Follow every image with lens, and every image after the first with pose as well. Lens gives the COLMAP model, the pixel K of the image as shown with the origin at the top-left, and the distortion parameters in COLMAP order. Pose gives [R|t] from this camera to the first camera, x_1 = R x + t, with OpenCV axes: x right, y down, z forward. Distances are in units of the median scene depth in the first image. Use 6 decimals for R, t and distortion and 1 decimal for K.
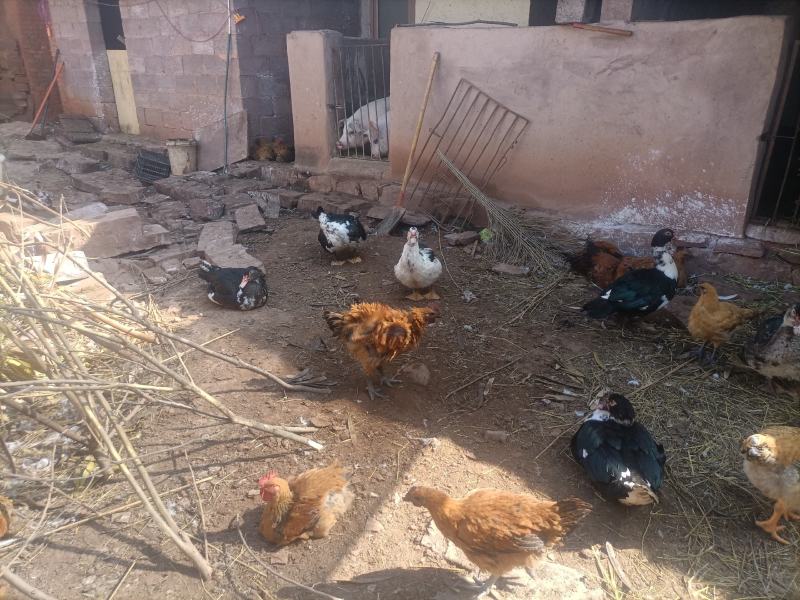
lens RADIAL K [[591.7, 0, 408.1], [0, 591.7, 271.0], [0, 0, 1]] dist [0.044064, -0.012394]
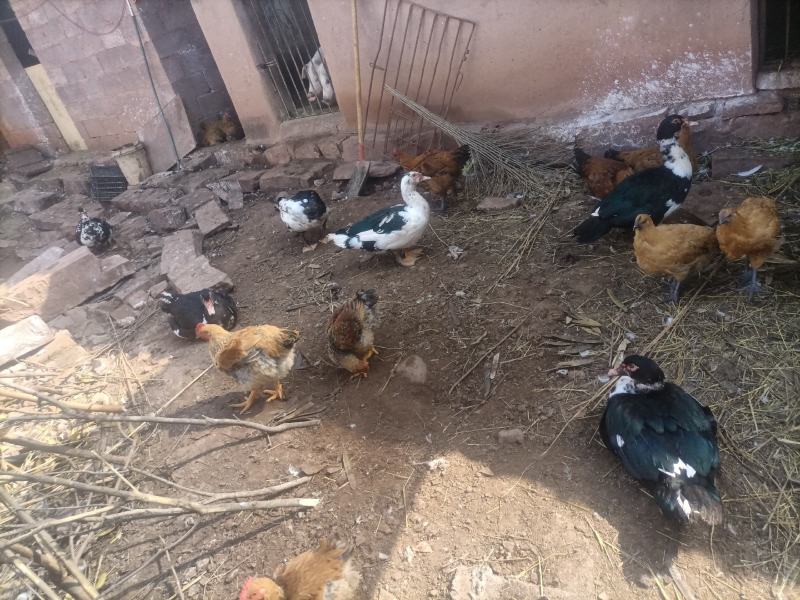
lens RADIAL K [[591.7, 0, 408.1], [0, 591.7, 271.0], [0, 0, 1]] dist [0.044064, -0.012394]
pose [[0.960014, -0.273630, -0.059164, 0.067440], [0.279097, 0.951980, 0.125857, -0.050921], [0.021885, -0.137337, 0.990283, 0.109796]]
